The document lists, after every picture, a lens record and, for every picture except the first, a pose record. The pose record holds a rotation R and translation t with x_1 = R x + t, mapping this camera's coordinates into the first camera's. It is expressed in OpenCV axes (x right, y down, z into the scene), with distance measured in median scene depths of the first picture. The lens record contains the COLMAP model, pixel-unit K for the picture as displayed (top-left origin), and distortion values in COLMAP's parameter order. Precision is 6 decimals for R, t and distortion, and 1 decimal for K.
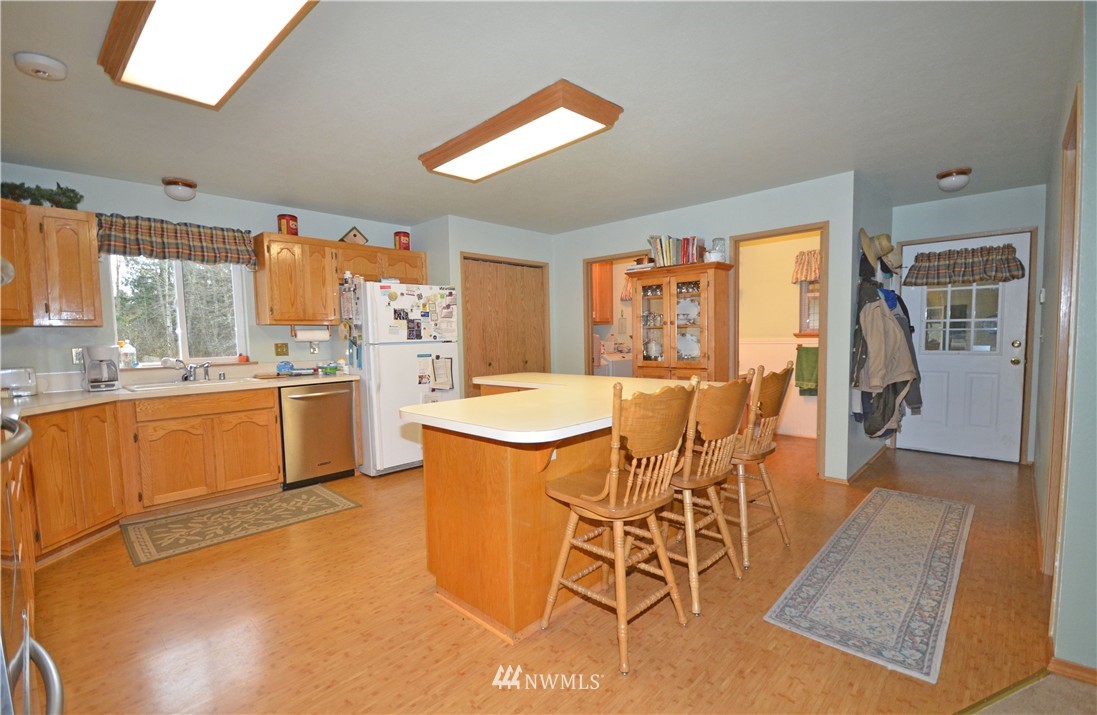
lens RADIAL K [[481.5, 0, 529.0], [0, 481.5, 369.6], [0, 0, 1]] dist [-0.000929, -0.000615]
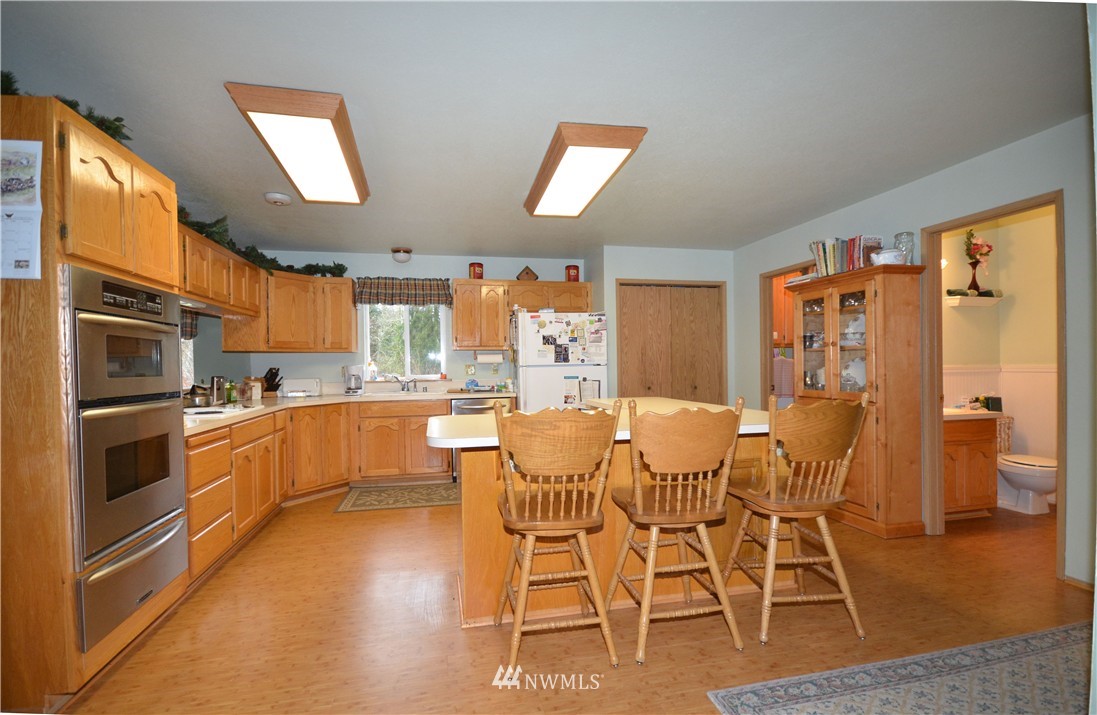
lens RADIAL K [[481.5, 0, 529.0], [0, 481.5, 369.6], [0, 0, 1]] dist [-0.000929, -0.000615]
pose [[0.833867, 0.013859, -0.551792, 0.317372], [-0.042362, 0.998343, -0.038943, -0.000247], [0.550338, 0.055848, 0.833072, 0.043015]]
